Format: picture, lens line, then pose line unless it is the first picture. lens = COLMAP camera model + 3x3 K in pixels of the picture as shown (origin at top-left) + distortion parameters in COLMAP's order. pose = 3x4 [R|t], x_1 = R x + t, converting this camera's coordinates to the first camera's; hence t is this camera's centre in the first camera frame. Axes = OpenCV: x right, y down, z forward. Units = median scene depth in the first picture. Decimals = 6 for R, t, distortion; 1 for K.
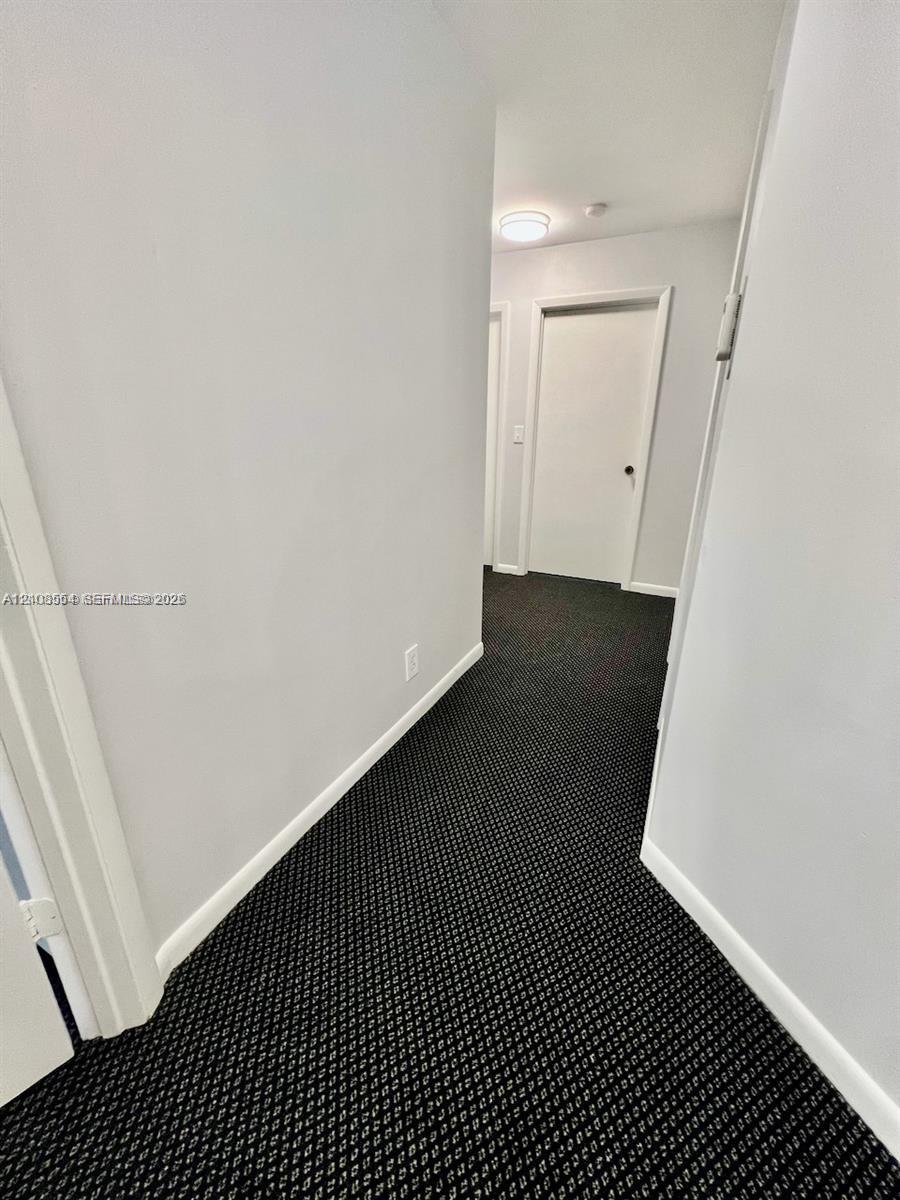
lens RADIAL K [[490.0, 0, 446.9], [0, 490.0, 598.2], [0, 0, 1]] dist [-0.000421, -0.000013]
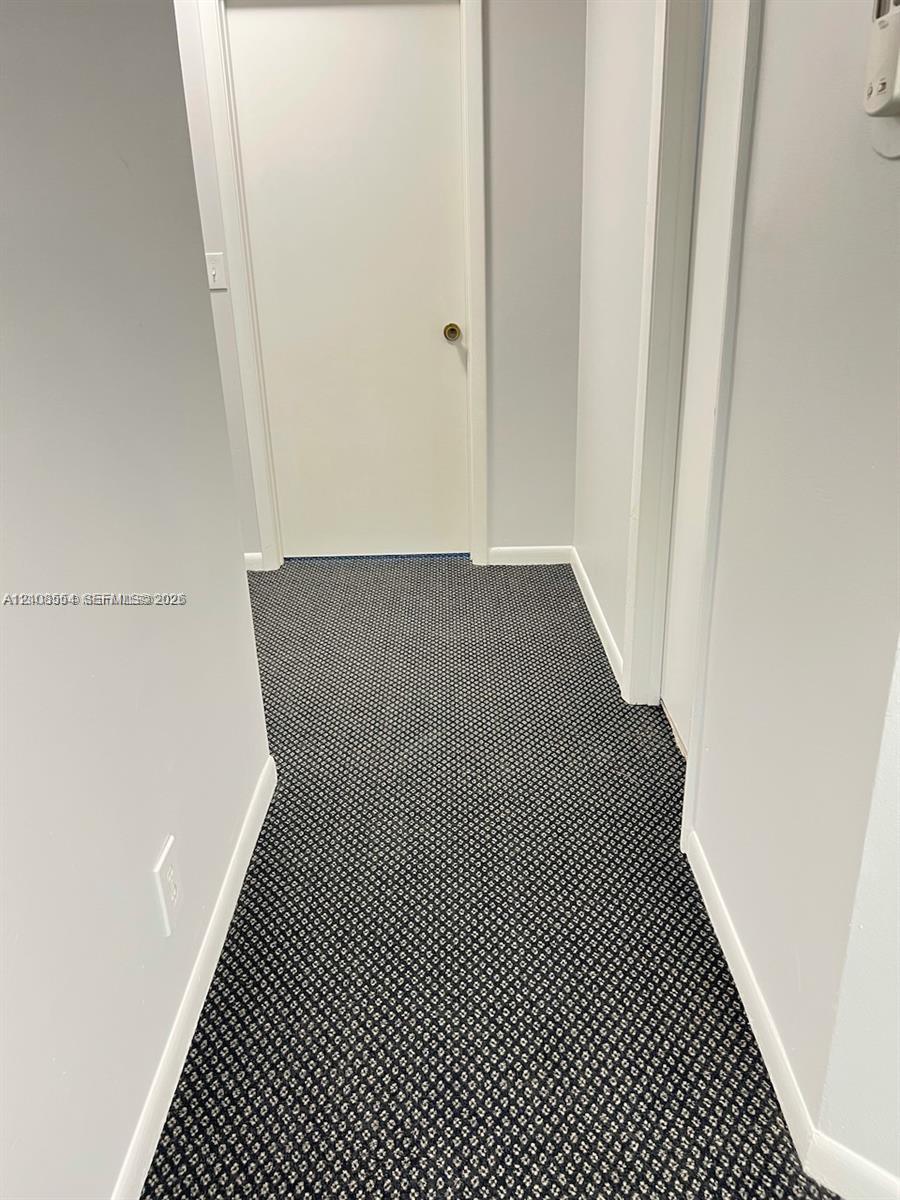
lens RADIAL K [[894.1, 0, 452.5], [0, 894.1, 600.9], [0, 0, 1]] dist [0.004463, 0.000476]
pose [[0.889699, -0.191822, 0.414295, -0.066531], [0.178380, 0.981374, 0.071314, -0.054257], [-0.420258, 0.010454, 0.907344, 0.158151]]
